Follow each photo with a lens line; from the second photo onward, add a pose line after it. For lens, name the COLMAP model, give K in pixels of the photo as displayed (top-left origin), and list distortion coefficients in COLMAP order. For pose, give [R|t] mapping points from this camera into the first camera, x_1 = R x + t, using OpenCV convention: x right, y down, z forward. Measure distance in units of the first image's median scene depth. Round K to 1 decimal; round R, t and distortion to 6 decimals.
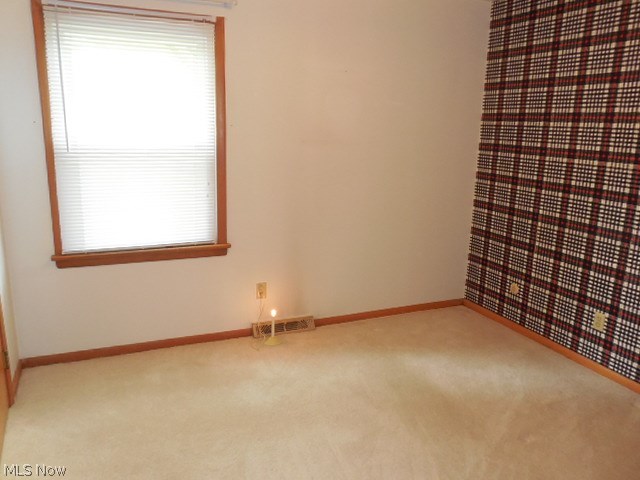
lens RADIAL K [[500.2, 0, 320.0], [0, 500.2, 240.0], [0, 0, 1]] dist [-0.060143, 0.050940]
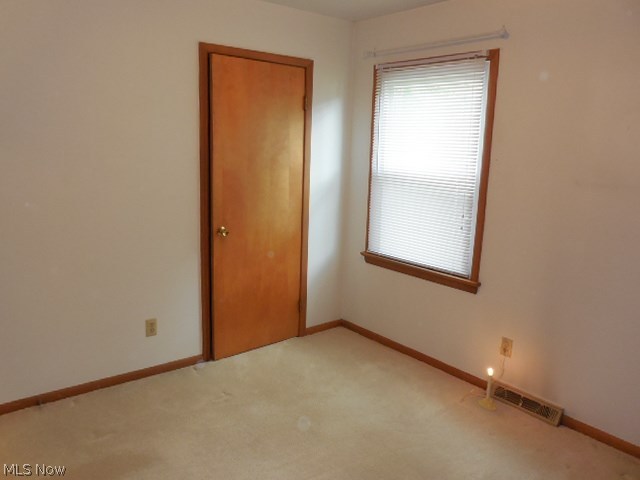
lens RADIAL K [[500.2, 0, 320.0], [0, 500.2, 240.0], [0, 0, 1]] dist [-0.060143, 0.050940]
pose [[0.266735, 0.161241, -0.950186, 0.637497], [-0.245491, 0.964753, 0.094799, -0.087957], [0.931980, 0.207976, 0.296916, 0.430270]]
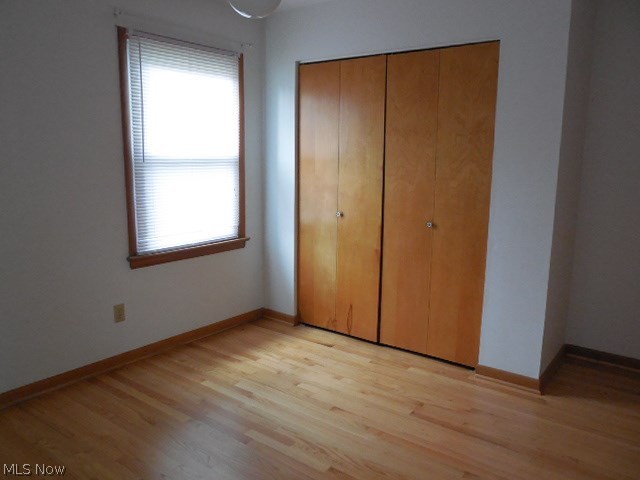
lens RADIAL K [[500.2, 0, 320.0], [0, 500.2, 240.0], [0, 0, 1]] dist [-0.060143, 0.050940]
pose [[0.875145, -0.091538, 0.475122, -0.617502], [0.112883, 0.993471, -0.016519, 0.054255], [-0.470508, 0.068090, 0.879765, -0.149030]]
